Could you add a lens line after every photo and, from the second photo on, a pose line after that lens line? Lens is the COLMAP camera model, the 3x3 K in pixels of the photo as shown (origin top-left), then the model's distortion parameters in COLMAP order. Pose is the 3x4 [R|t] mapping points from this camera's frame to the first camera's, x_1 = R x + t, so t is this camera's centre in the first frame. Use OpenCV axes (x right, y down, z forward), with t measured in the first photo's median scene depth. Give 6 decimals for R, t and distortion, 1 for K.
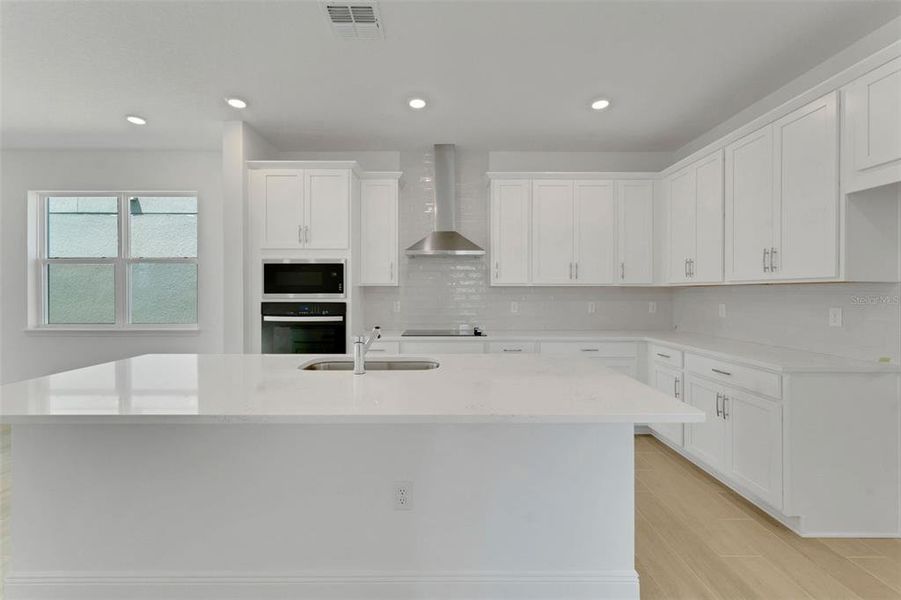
lens RADIAL K [[374.1, 0, 449.8], [0, 374.1, 289.3], [0, 0, 1]] dist [-0.017404, 0.001830]
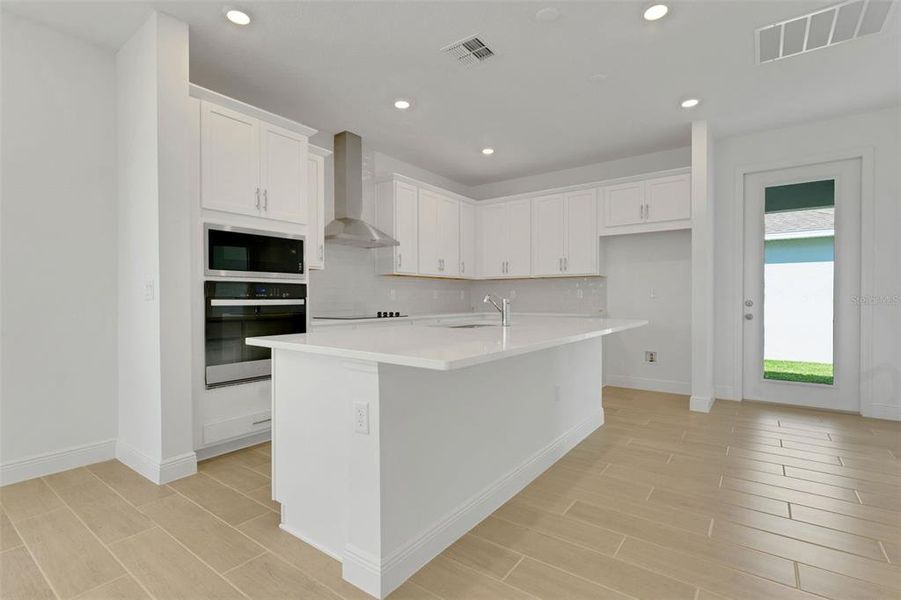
lens RADIAL K [[408.1, 0, 457.8], [0, 408.1, 295.4], [0, 0, 1]] dist [0.002072, -0.003098]
pose [[0.599408, 0.000985, 0.800443, -0.845150], [-0.008133, 0.999955, 0.004859, 0.054921], [-0.800402, -0.009422, 0.599390, 0.113523]]
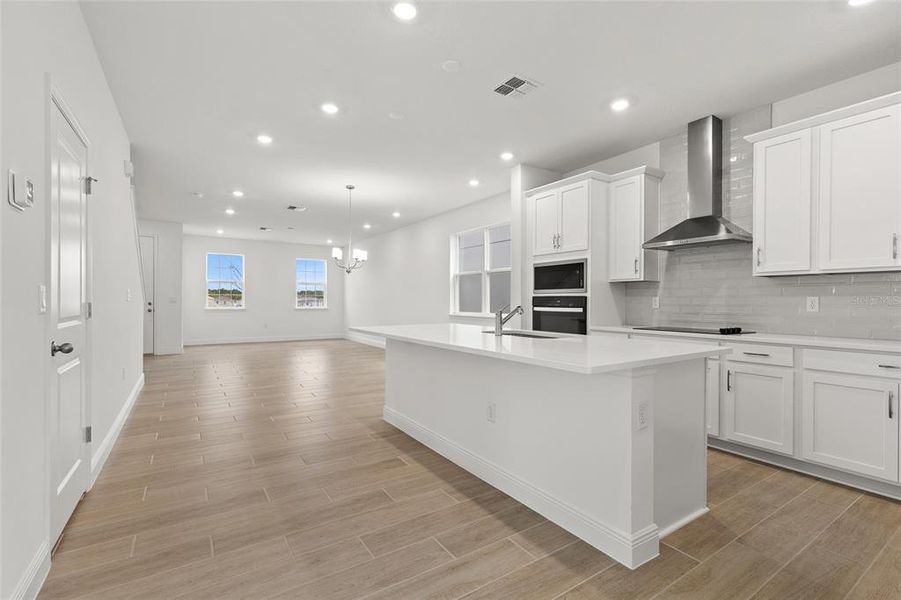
lens RADIAL K [[408.1, 0, 456.3], [0, 408.1, 299.5], [0, 0, 1]] dist [0.002072, -0.003098]
pose [[0.544572, -0.000516, -0.838714, 0.557981], [0.003658, 0.999992, 0.001760, 0.041848], [0.838706, -0.004027, 0.544569, -0.019128]]
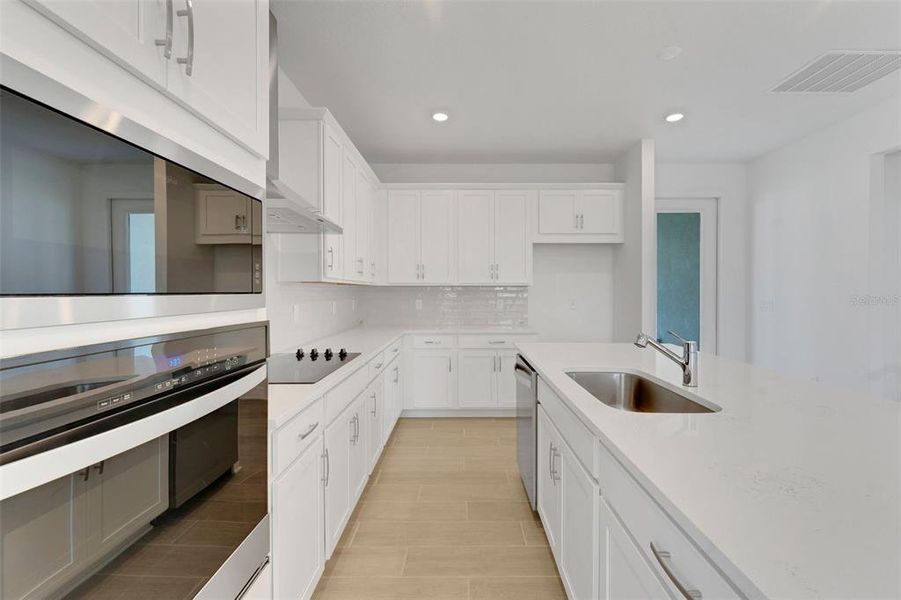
lens RADIAL K [[374.1, 0, 460.0], [0, 374.1, 294.0], [0, 0, 1]] dist [-0.017404, 0.001830]
pose [[0.017865, -0.008065, 0.999808, -0.607065], [-0.009436, 0.999922, 0.008234, 0.006606], [-0.999796, -0.009581, 0.017787, 0.818925]]
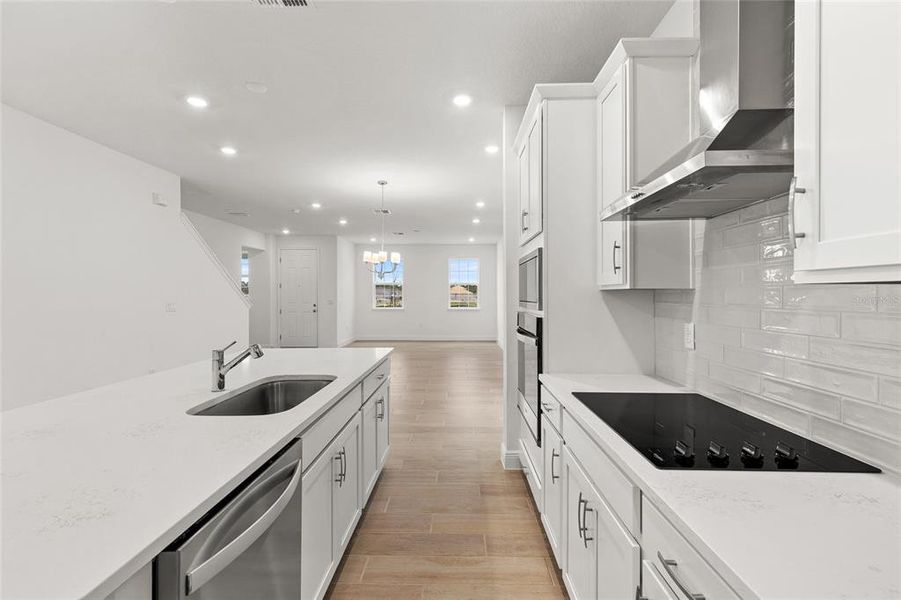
lens RADIAL K [[408.3, 0, 454.2], [0, 408.3, 294.9], [0, 0, 1]] dist [0.007769, -0.003113]
pose [[-0.022059, 0.000906, -0.999756, 0.412376], [0.008617, 0.999963, 0.000716, -0.004270], [0.999720, -0.008599, -0.022066, 0.874602]]
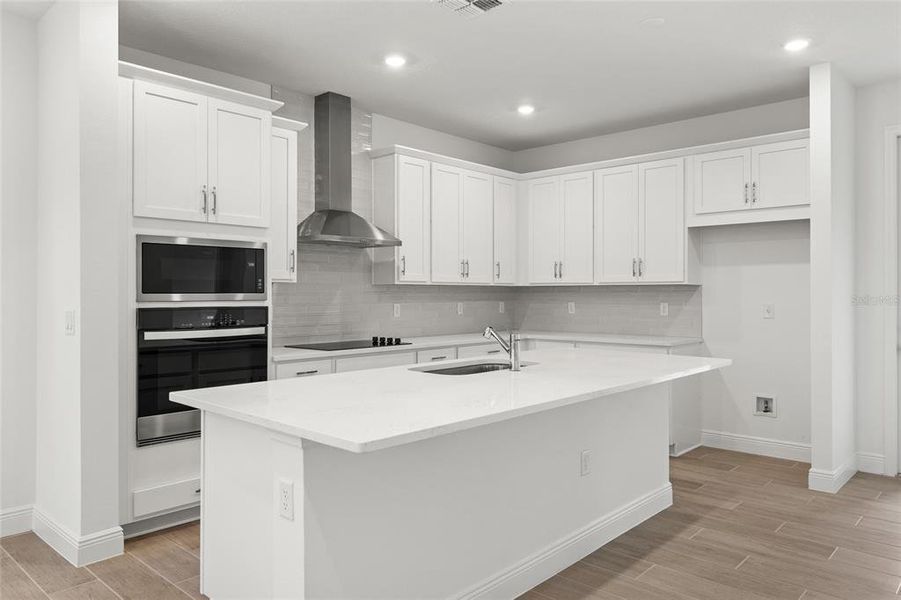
lens RADIAL K [[611.3, 0, 466.2], [0, 611.3, 281.3], [0, 0, 1]] dist [-0.001030, 0.002527]
pose [[0.676020, 0.013019, 0.736768, -0.854525], [-0.005349, 0.999904, -0.012761, 0.001808], [-0.736863, 0.004686, 0.676025, -0.024793]]
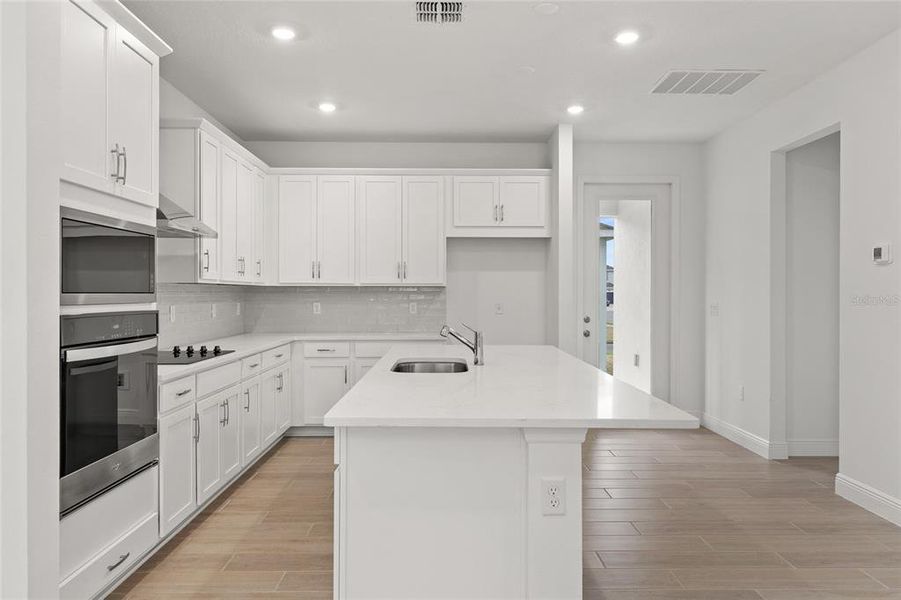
lens RADIAL K [[611.3, 0, 448.6], [0, 611.3, 293.3], [0, 0, 1]] dist [-0.001030, 0.002527]
pose [[-0.001467, -0.000503, 0.999999, -1.128814], [-0.011232, 0.999937, 0.000486, 0.005899], [-0.999936, -0.011232, -0.001473, 0.593079]]
